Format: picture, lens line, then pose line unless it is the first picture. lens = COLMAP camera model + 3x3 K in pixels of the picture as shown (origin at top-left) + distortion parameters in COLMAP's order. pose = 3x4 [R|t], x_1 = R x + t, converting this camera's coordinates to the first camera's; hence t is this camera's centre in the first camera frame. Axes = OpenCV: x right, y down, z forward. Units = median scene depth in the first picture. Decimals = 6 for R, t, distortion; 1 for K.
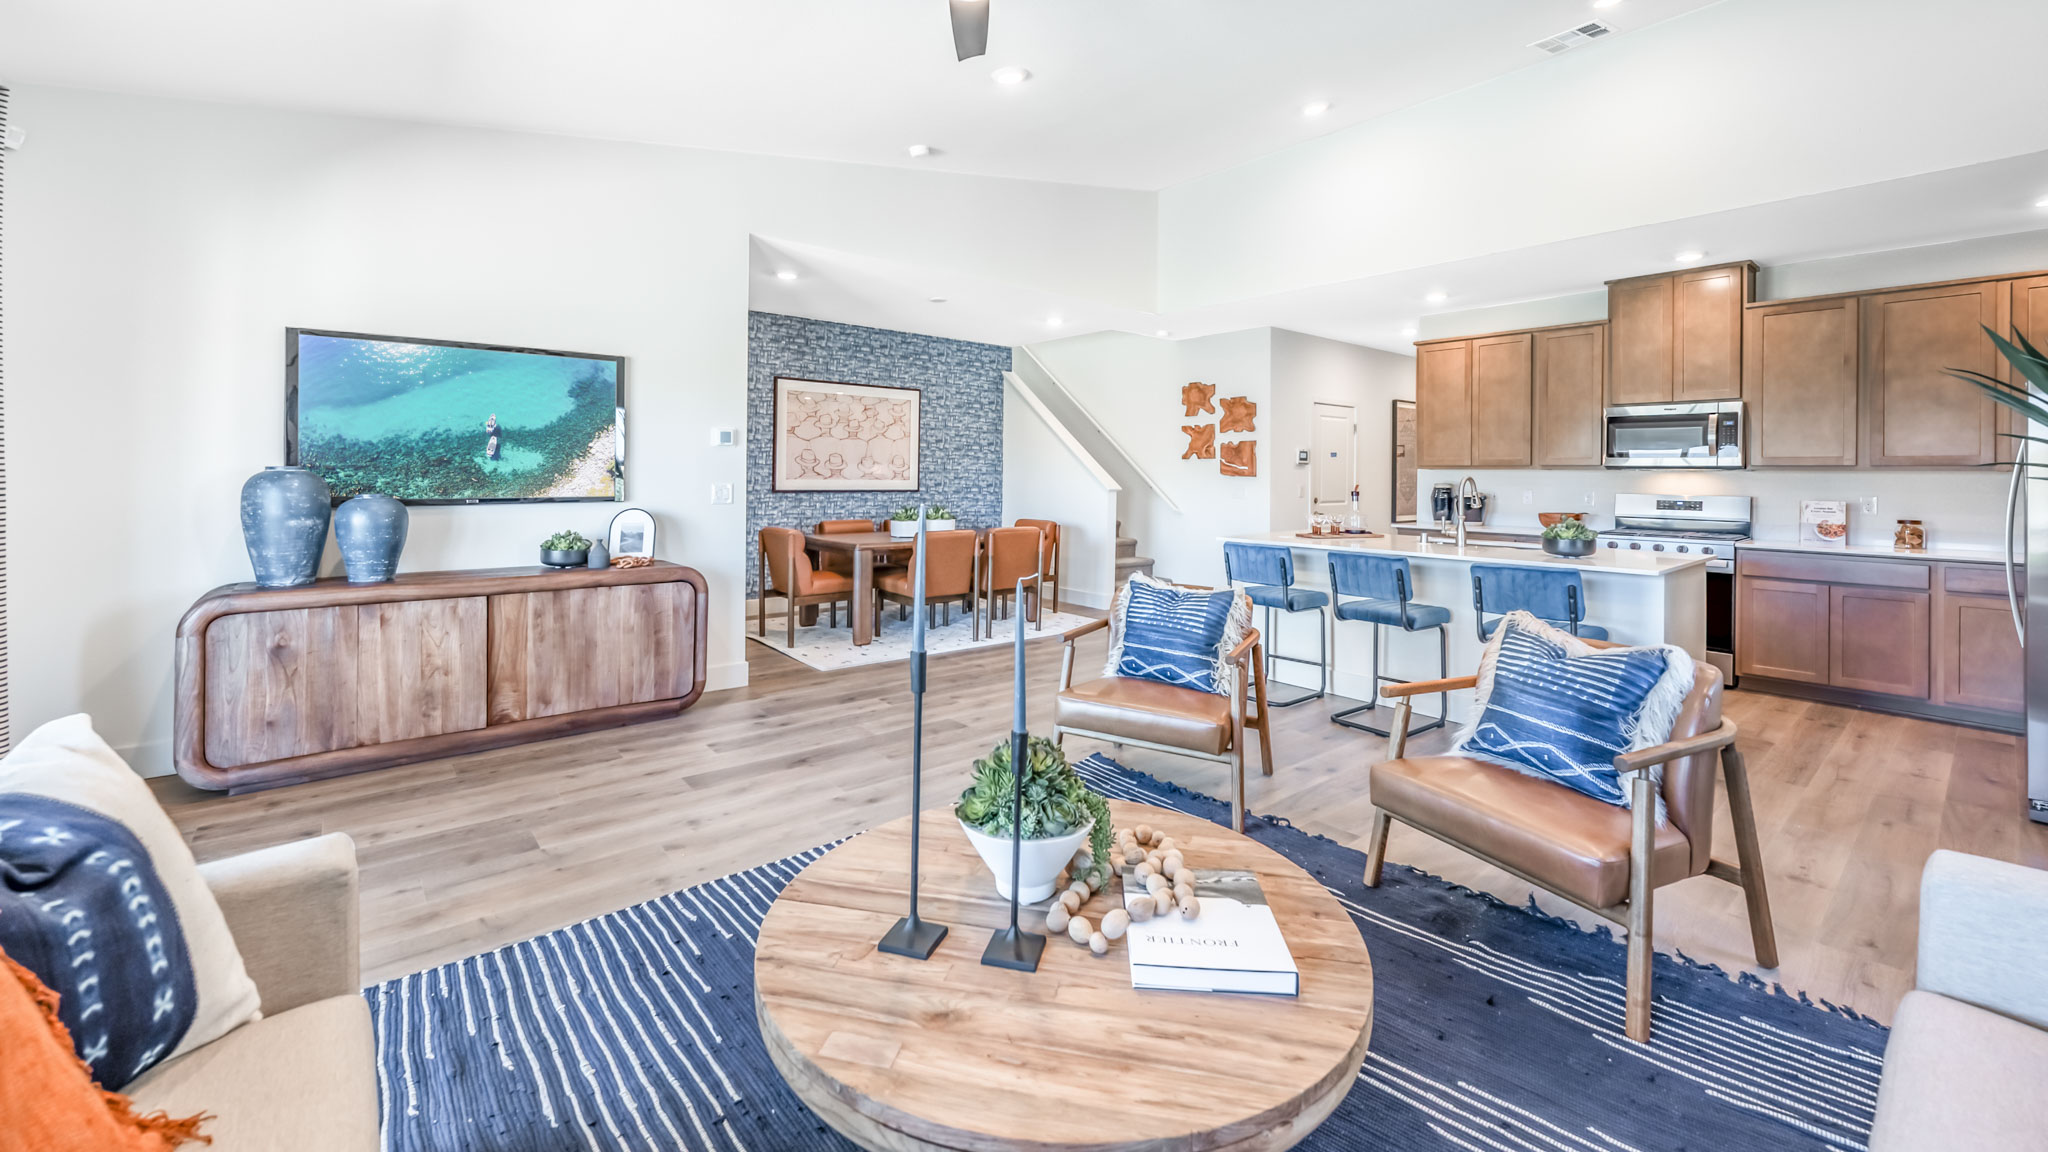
lens RADIAL K [[818.8, 0, 1034.4], [0, 818.8, 470.0], [0, 0, 1]] dist [-0.005354, 0.002405]
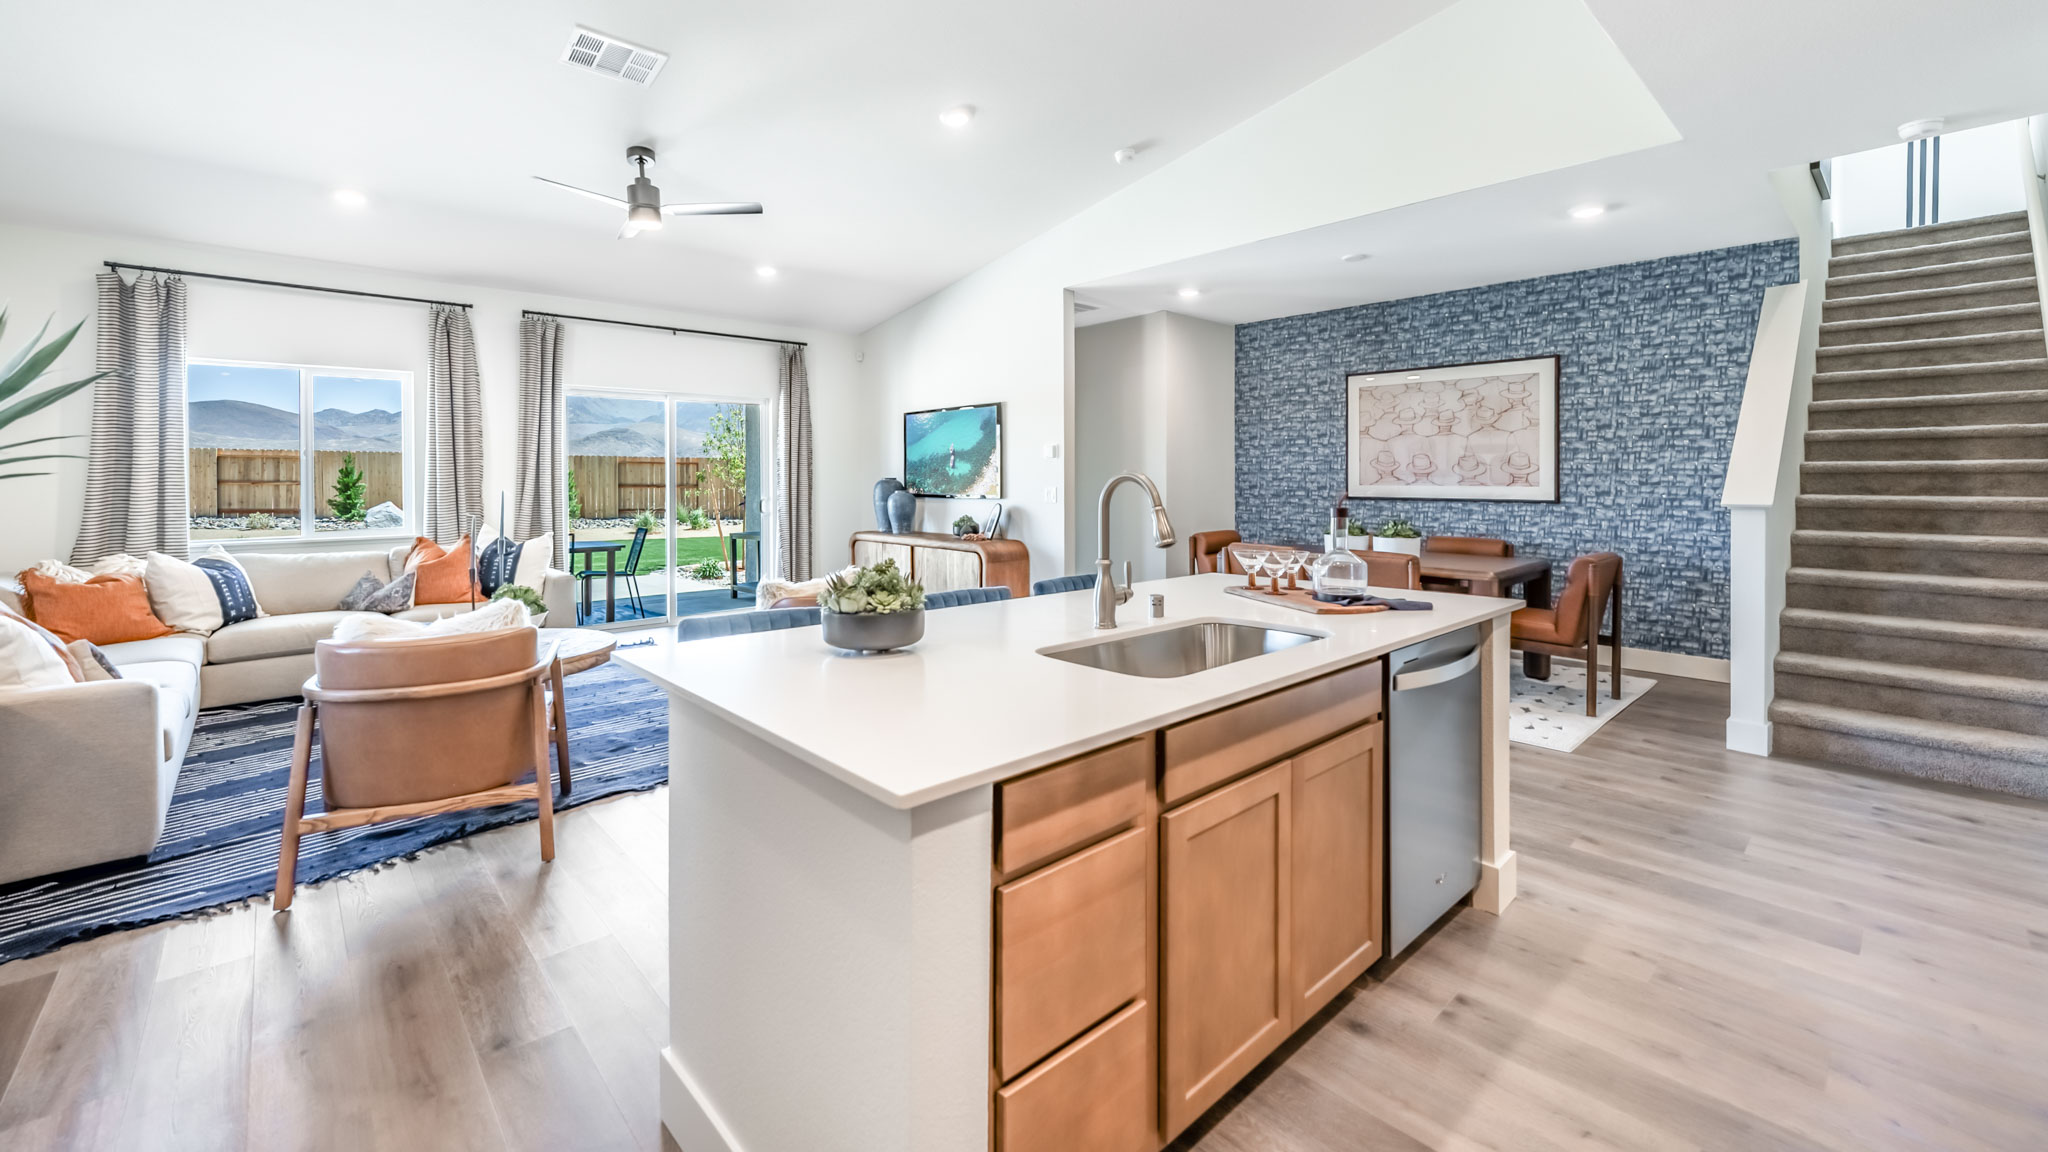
lens RADIAL K [[818.8, 0, 1009.0], [0, 818.8, 481.7], [0, 0, 1]] dist [-0.005354, 0.002405]
pose [[0.010591, -0.003678, -0.999937, 0.762912], [0.003280, 0.999988, -0.003644, 0.012606], [0.999939, -0.003241, 0.010603, 0.761991]]
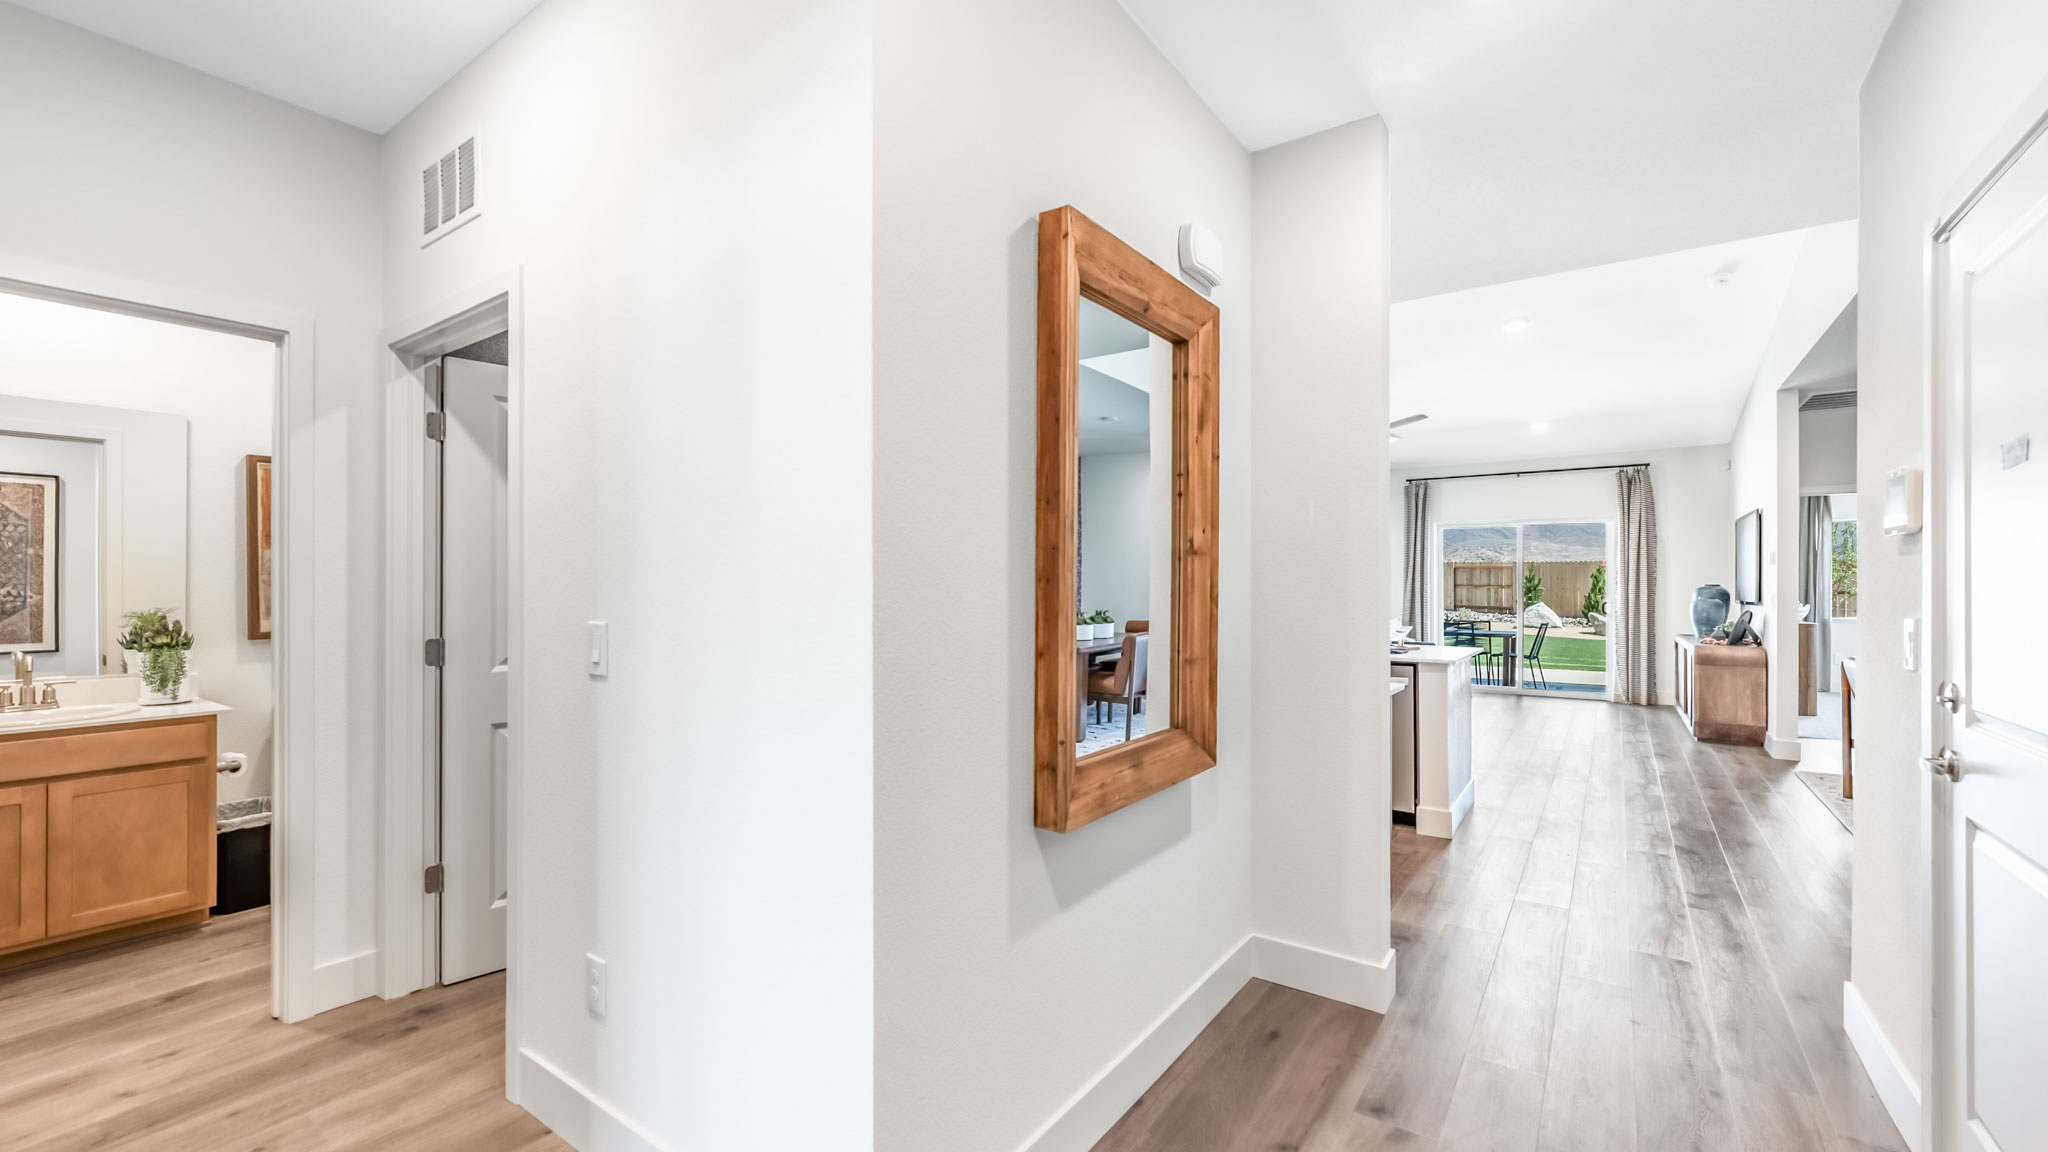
lens RADIAL K [[815.5, 0, 1033.5], [0, 815.5, 581.2], [0, 0, 1]] dist [0.001228, 0.000230]
pose [[-0.972078, -0.010866, -0.234404, 0.858010], [-0.009972, 0.999938, -0.005000, 0.013444], [0.234444, -0.002523, -0.972126, 1.632724]]
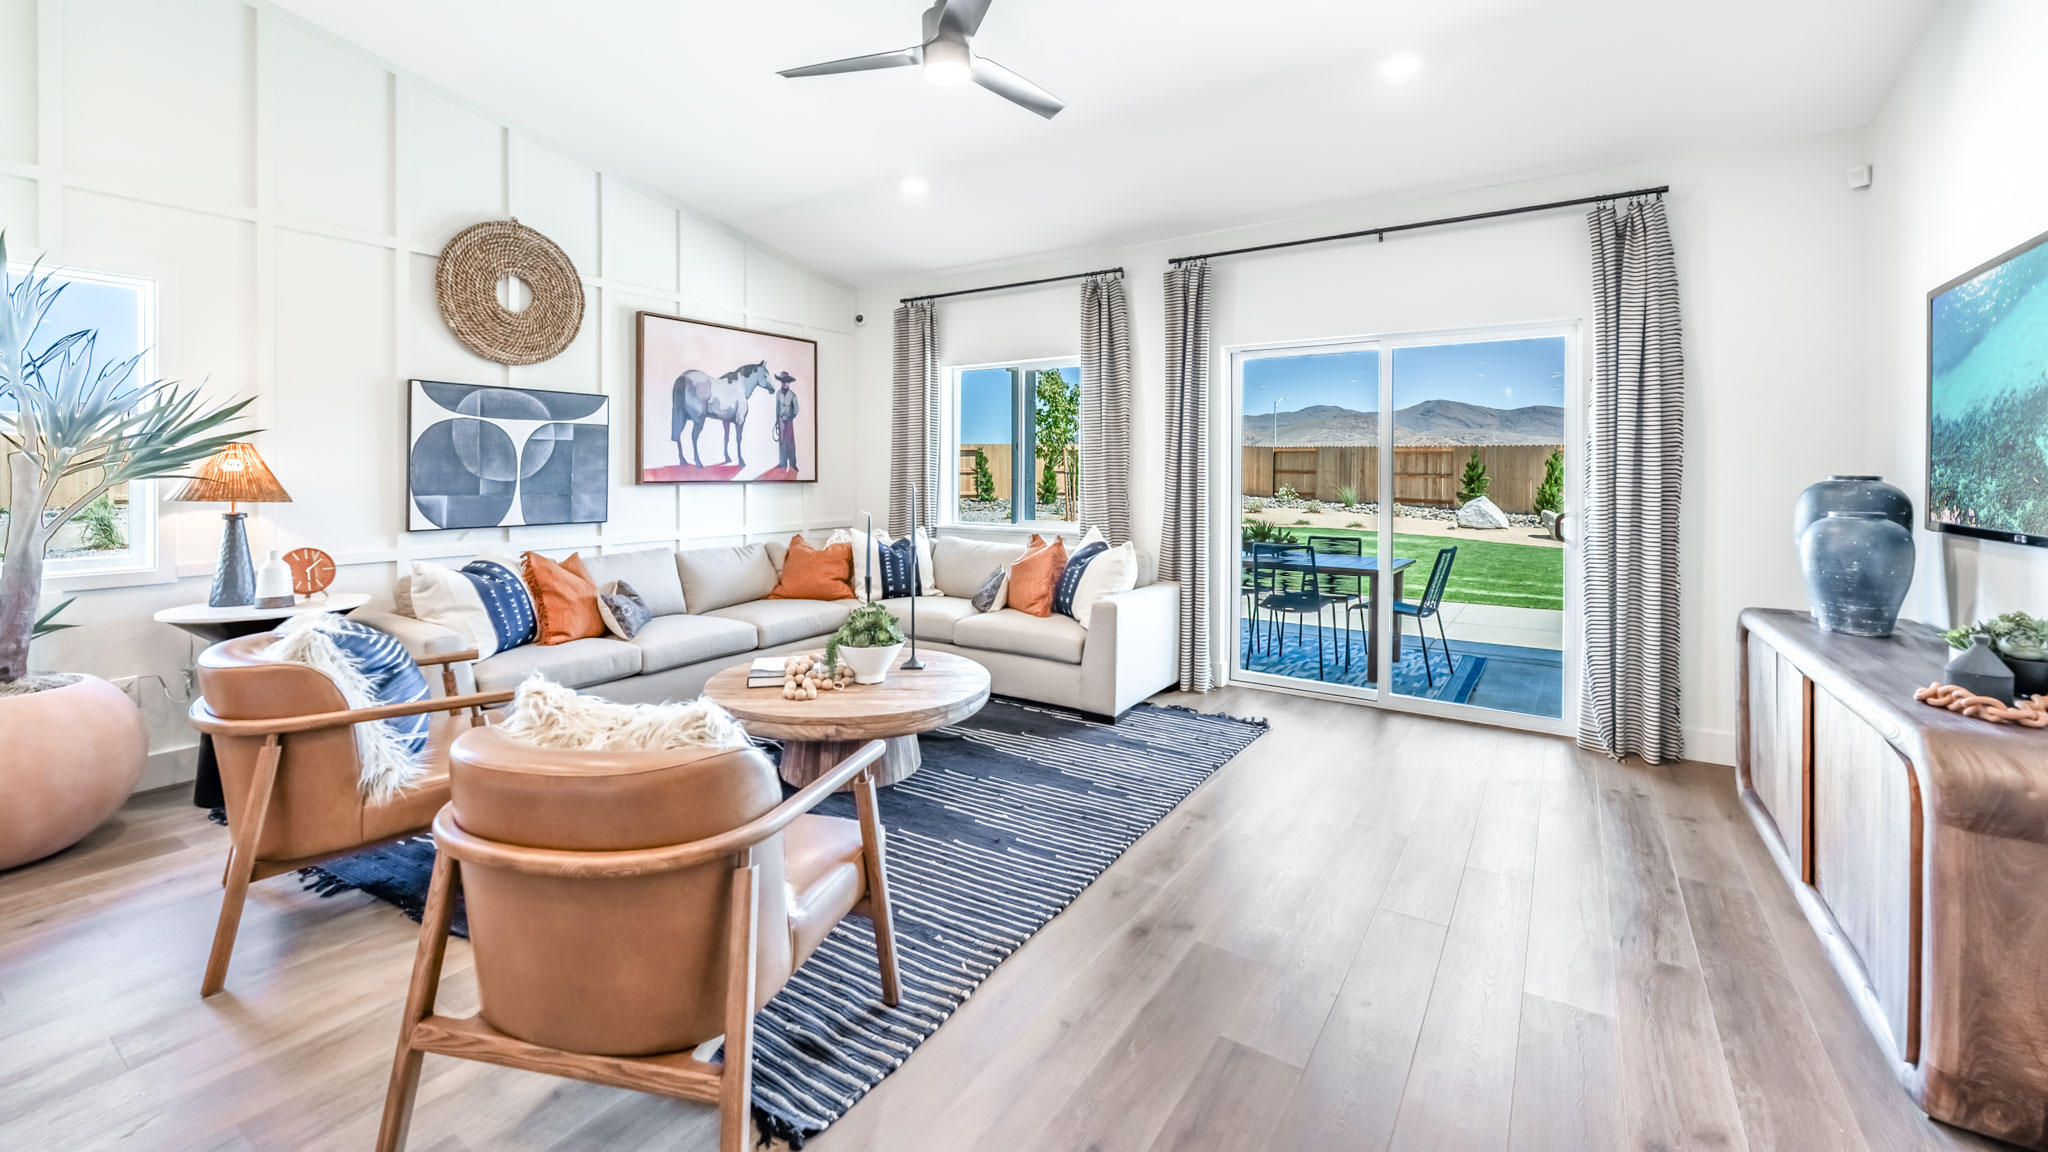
lens RADIAL K [[818.8, 0, 1024.8], [0, 818.8, 471.0], [0, 0, 1]] dist [-0.005354, 0.002405]
pose [[-0.964780, -0.013906, -0.262689, 0.052238], [-0.013951, 0.999901, -0.001695, 0.005761], [0.262687, 0.002030, -0.964879, 0.921364]]
